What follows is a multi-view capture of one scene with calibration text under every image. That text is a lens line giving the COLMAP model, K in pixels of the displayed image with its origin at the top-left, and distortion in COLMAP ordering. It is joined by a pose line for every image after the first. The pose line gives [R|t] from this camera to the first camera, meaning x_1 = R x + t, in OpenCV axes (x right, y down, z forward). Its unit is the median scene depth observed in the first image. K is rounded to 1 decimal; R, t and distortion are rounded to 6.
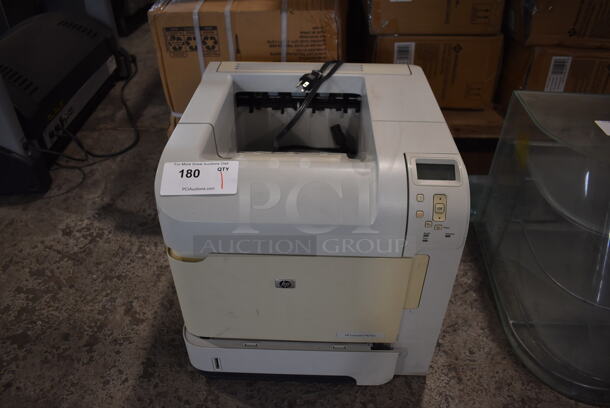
lens RADIAL K [[472.0, 0, 305.0], [0, 472.0, 204.0], [0, 0, 1]] dist [-0.098849, 0.013324]
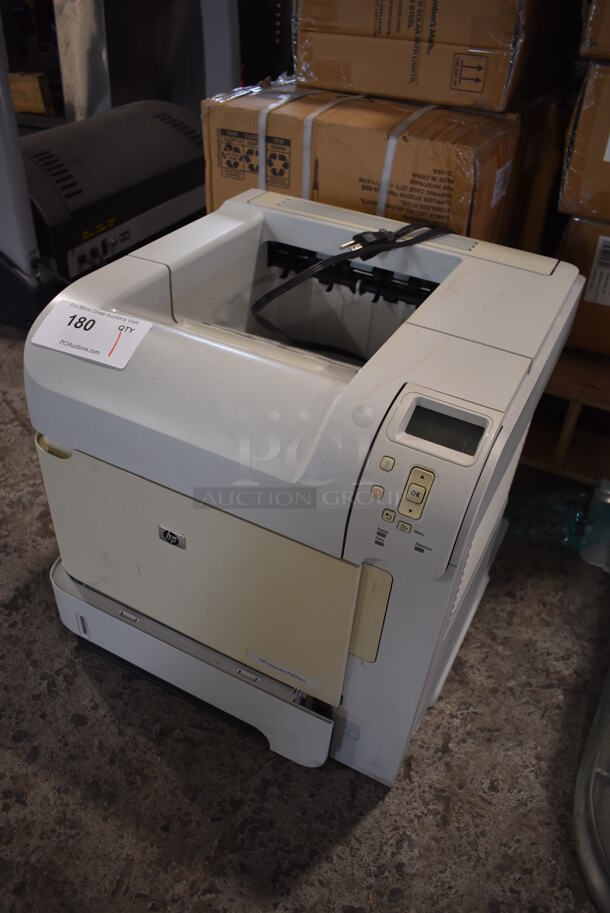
lens RADIAL K [[706.4, 0, 303.9], [0, 706.4, 463.2], [0, 0, 1]] dist [-0.098849, 0.013324]
pose [[0.901247, 0.308257, -0.304520, 0.265936], [-0.307127, 0.950197, 0.052895, -0.017697], [0.305659, 0.045855, 0.951036, 0.126675]]
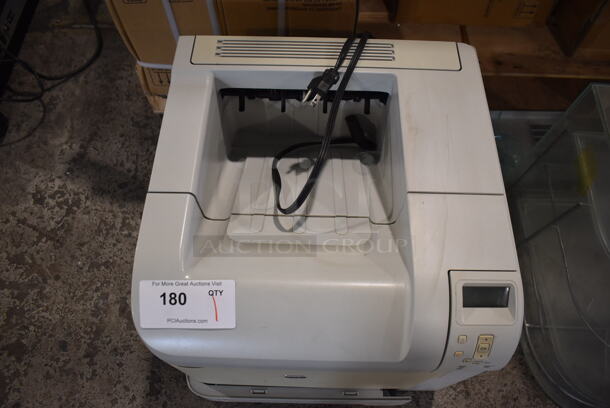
lens RADIAL K [[472.0, 0, 305.0], [0, 472.0, 204.0], [0, 0, 1]] dist [-0.098849, 0.013324]
pose [[0.999896, -0.008960, 0.011320, -0.022822], [0.003190, 0.901852, 0.432032, -0.374696], [-0.014080, -0.431951, 0.901787, 0.247860]]
